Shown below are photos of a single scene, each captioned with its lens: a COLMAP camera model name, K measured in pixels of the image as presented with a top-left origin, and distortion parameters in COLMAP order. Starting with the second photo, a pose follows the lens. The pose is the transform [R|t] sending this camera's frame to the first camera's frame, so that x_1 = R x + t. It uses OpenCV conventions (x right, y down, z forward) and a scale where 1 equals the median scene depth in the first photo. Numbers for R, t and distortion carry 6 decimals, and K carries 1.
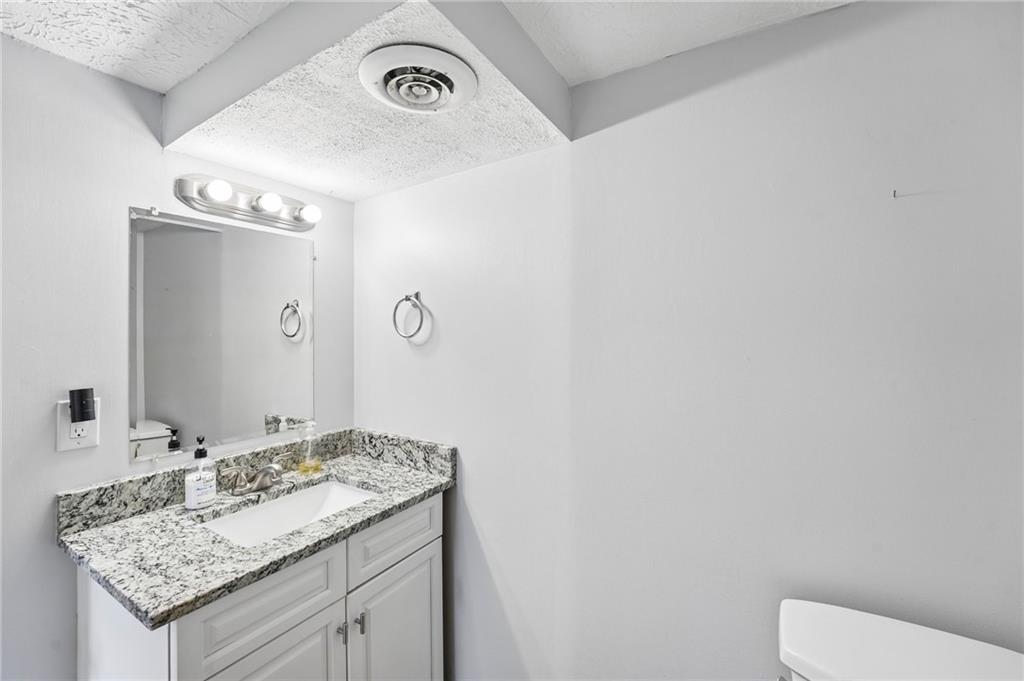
lens RADIAL K [[417.6, 0, 510.0], [0, 417.6, 334.8], [0, 0, 1]] dist [-0.030007, 0.004161]
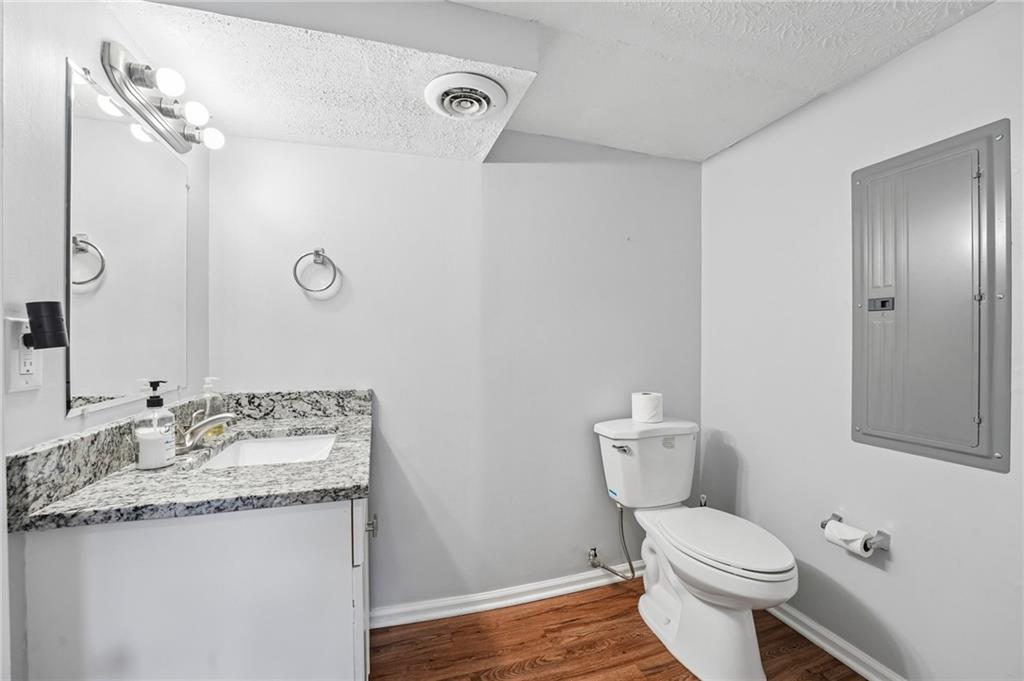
lens RADIAL K [[417.6, 0, 510.0], [0, 417.6, 334.8], [0, 0, 1]] dist [-0.030007, 0.004161]
pose [[0.676577, 0.006614, 0.736342, -0.874346], [0.002777, 0.999930, -0.011533, 0.169416], [-0.736366, 0.009848, 0.676511, -0.055103]]
